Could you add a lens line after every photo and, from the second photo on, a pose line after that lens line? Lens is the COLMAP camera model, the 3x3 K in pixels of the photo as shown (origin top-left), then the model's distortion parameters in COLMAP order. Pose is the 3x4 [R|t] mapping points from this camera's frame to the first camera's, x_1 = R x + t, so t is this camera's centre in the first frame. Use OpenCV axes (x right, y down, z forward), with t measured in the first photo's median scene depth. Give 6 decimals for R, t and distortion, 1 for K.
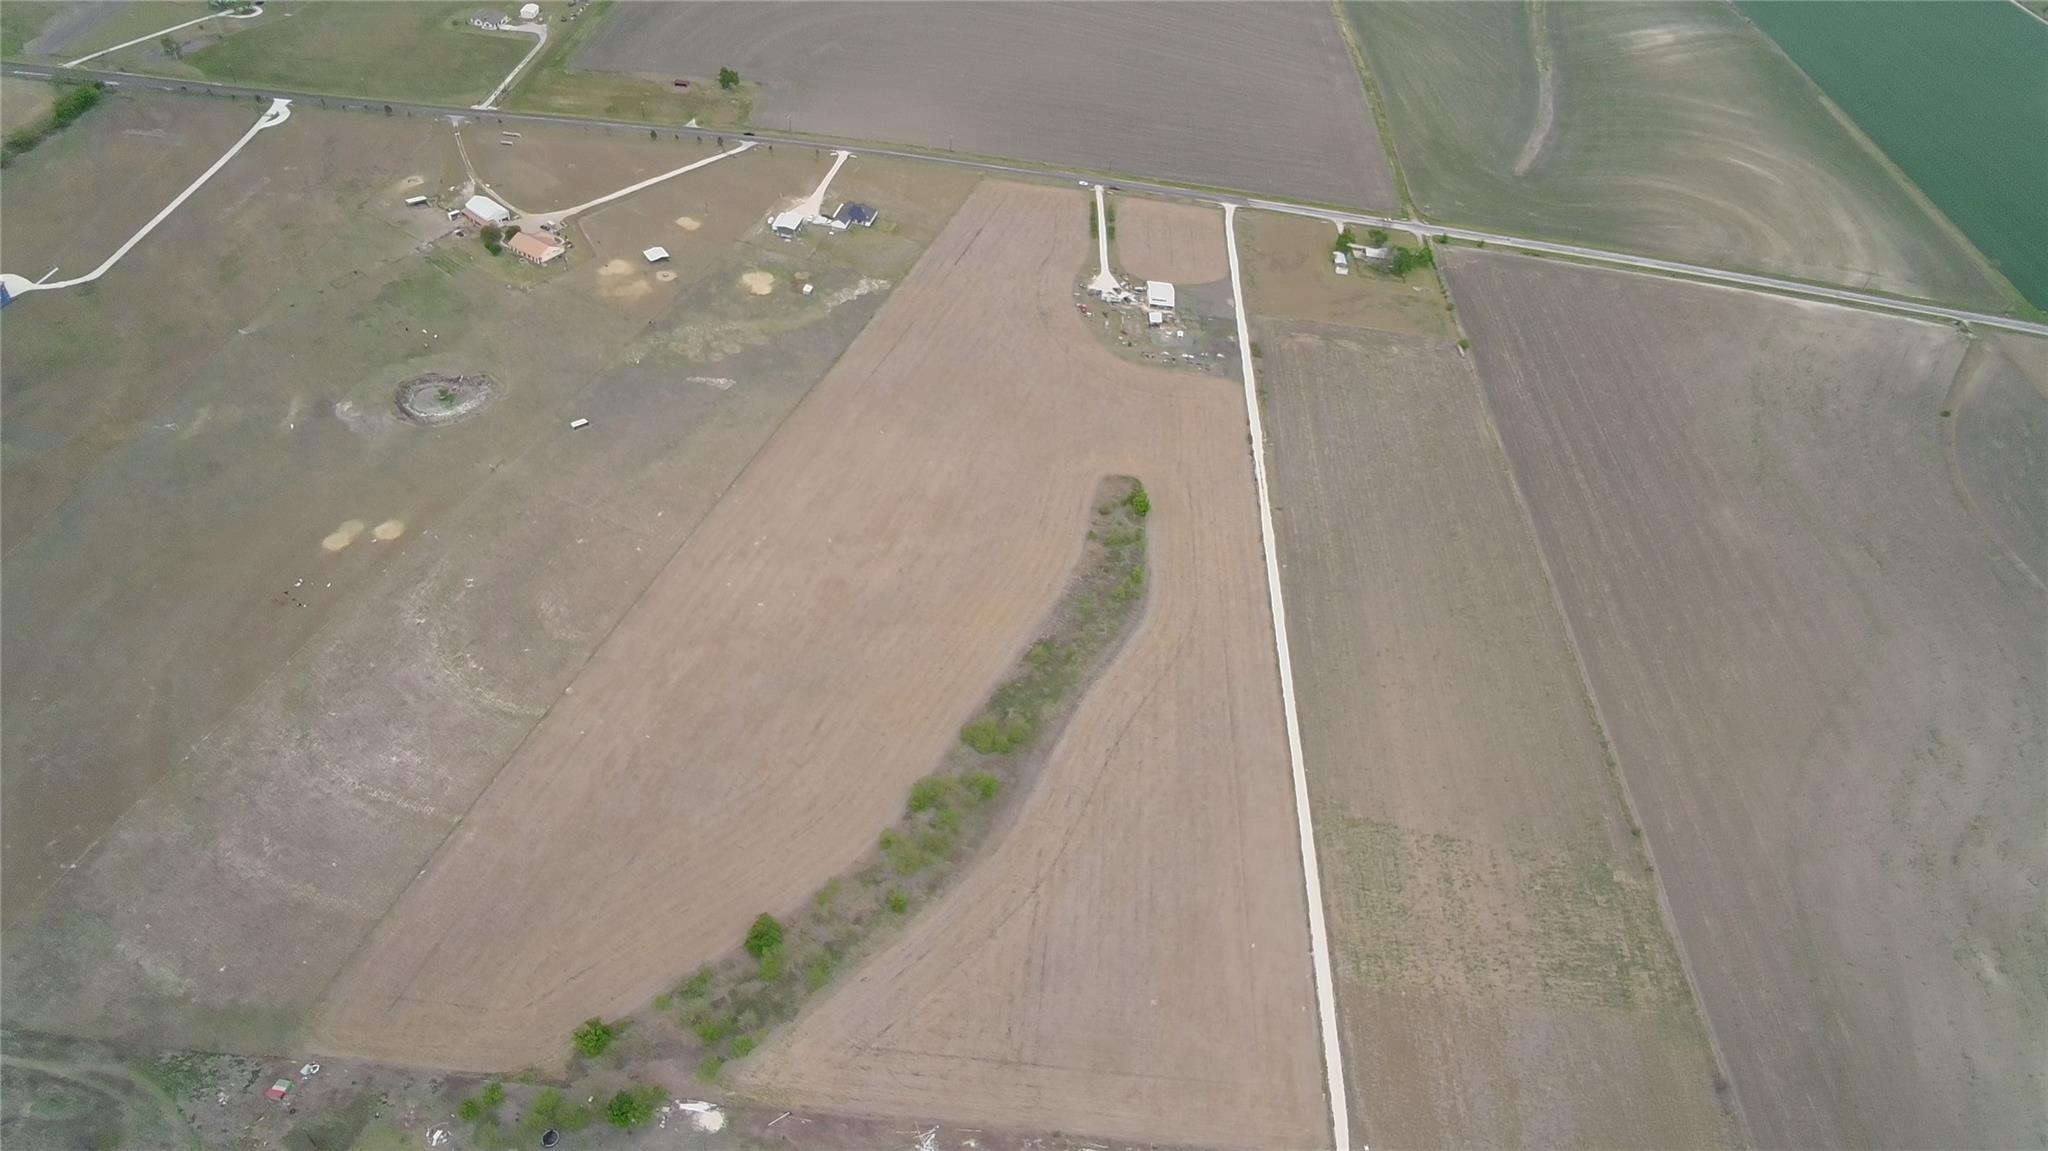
lens RADIAL K [[1258.5, 0, 1030.1], [0, 1258.5, 570.2], [0, 0, 1]] dist [-0.062968, 0.048144]
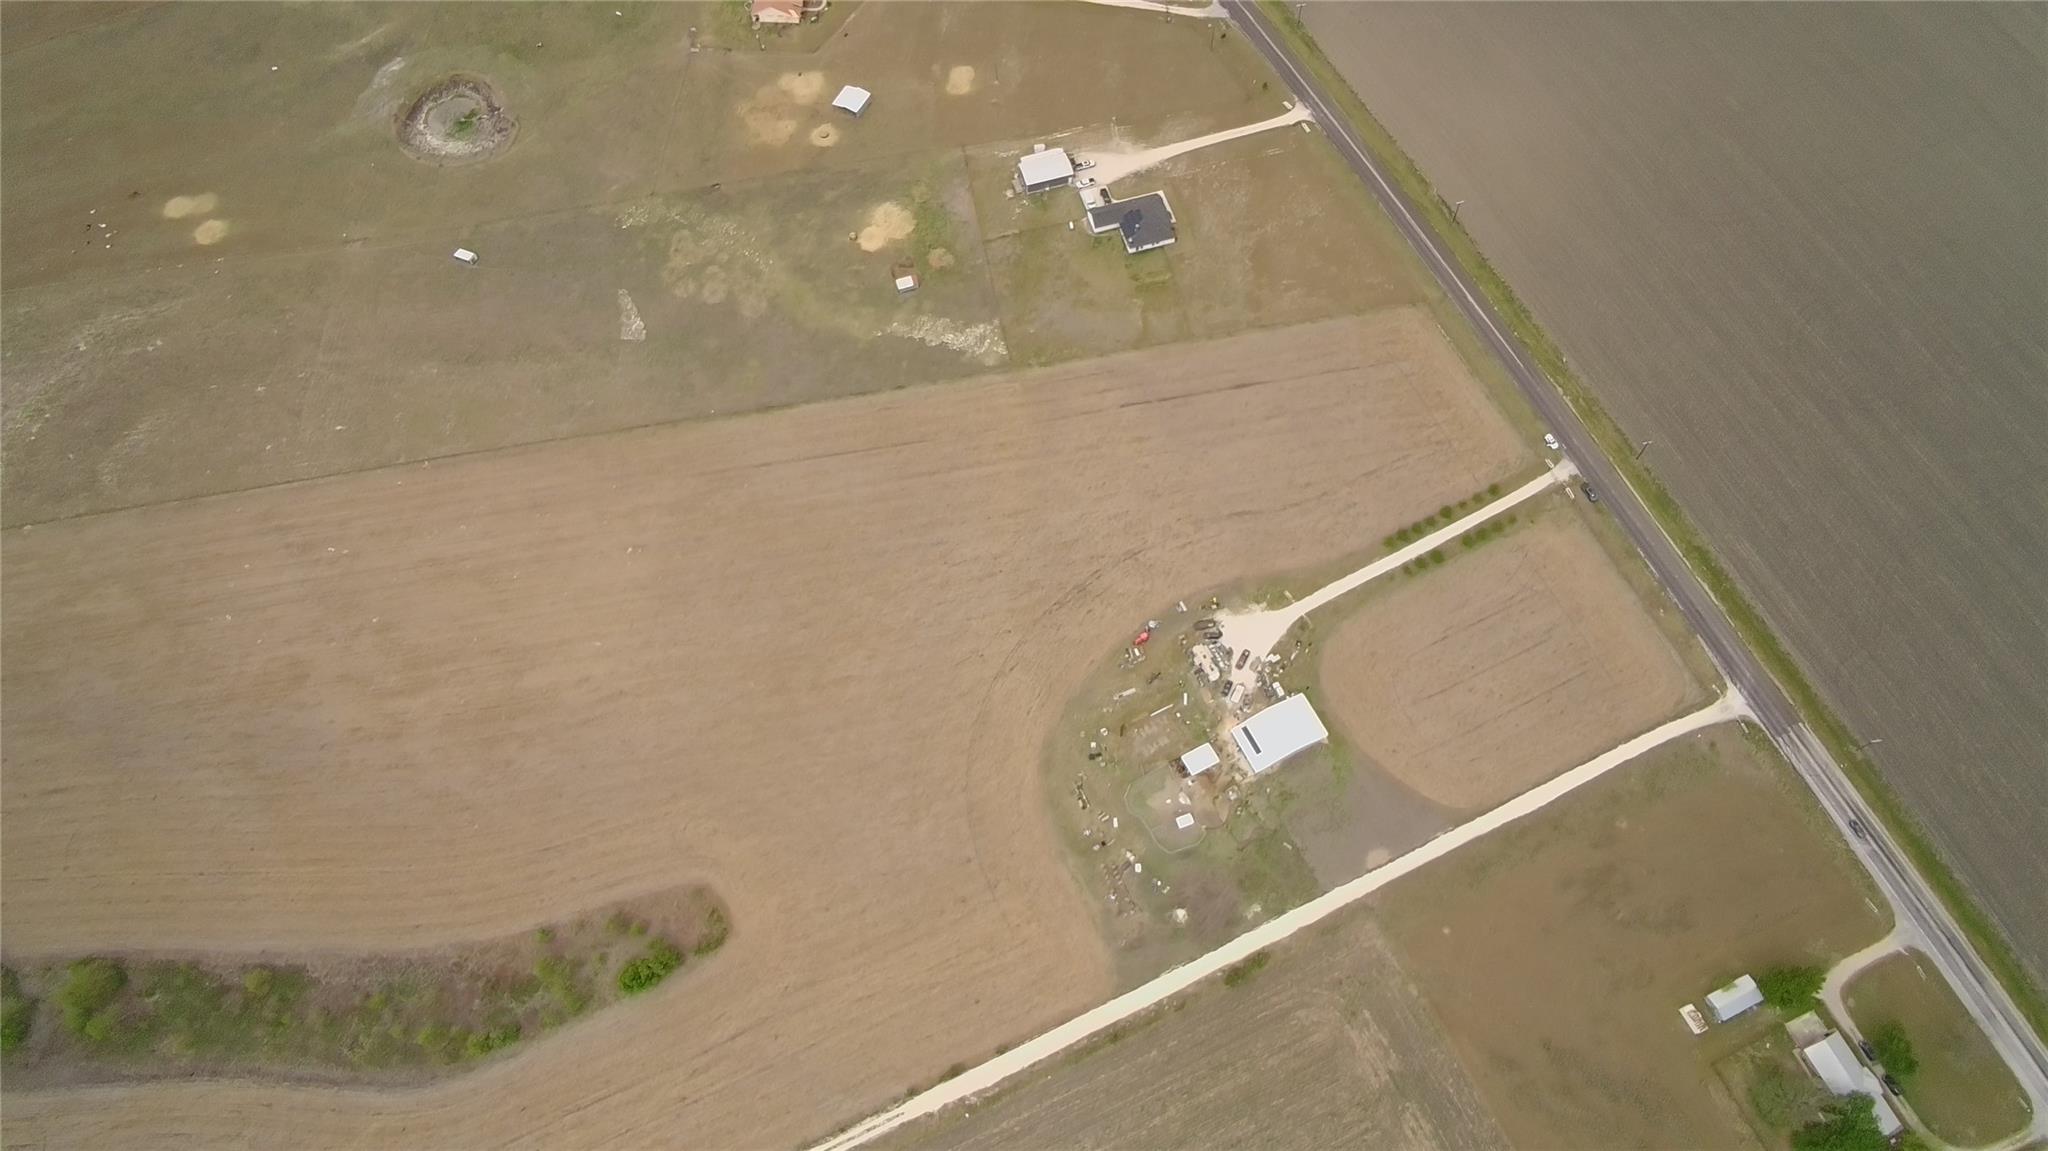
lens RADIAL K [[1195.5, 0, 1031.1], [0, 1195.5, 597.9], [0, 0, 1]] dist [-0.057071, 0.037039]
pose [[0.462039, 0.757315, -0.461513, 0.328938], [-0.559484, 0.652674, 0.510877, -0.614509], [0.688112, 0.022163, 0.725266, 0.815005]]
